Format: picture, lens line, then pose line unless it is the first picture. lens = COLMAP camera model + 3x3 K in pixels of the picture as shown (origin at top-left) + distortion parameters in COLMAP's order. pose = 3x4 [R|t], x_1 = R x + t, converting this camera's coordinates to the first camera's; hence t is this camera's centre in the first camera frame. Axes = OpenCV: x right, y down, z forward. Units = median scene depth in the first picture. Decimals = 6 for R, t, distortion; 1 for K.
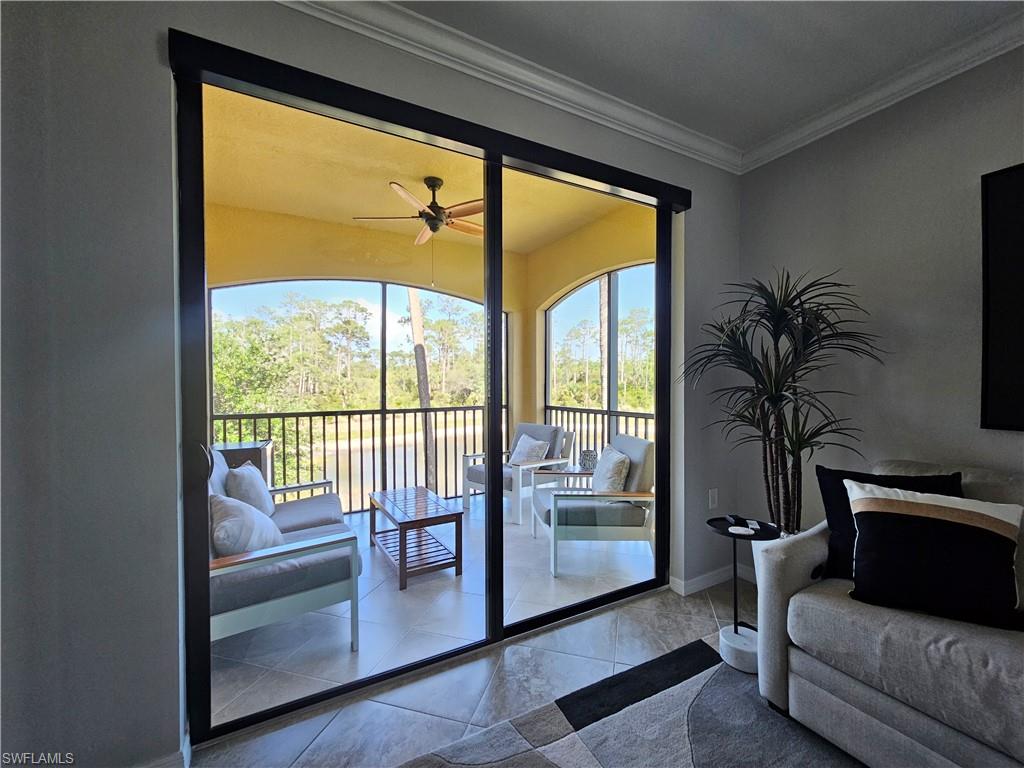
lens RADIAL K [[420.5, 0, 514.0], [0, 420.5, 386.0], [0, 0, 1]] dist [0.000238, -0.000363]
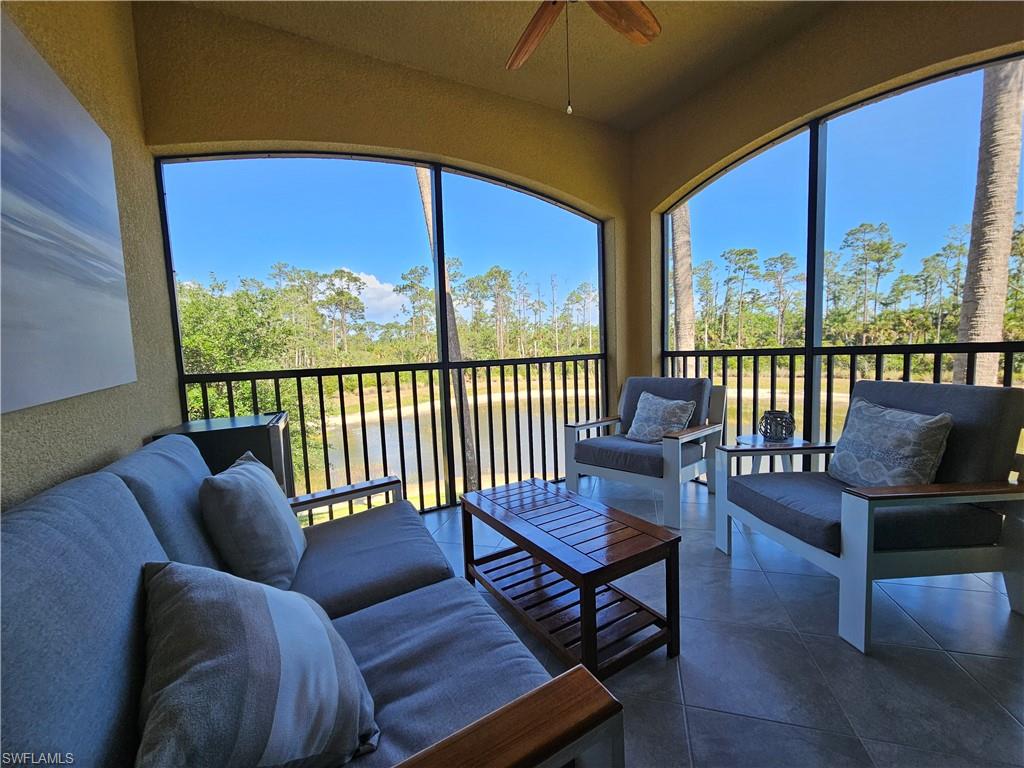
lens RADIAL K [[420.5, 0, 514.0], [0, 420.5, 386.0], [0, 0, 1]] dist [0.000238, -0.000363]
pose [[0.999331, -0.036059, 0.006146, -0.204354], [0.035507, 0.996627, 0.073982, 0.047767], [-0.008793, -0.073715, 0.997241, 0.326952]]
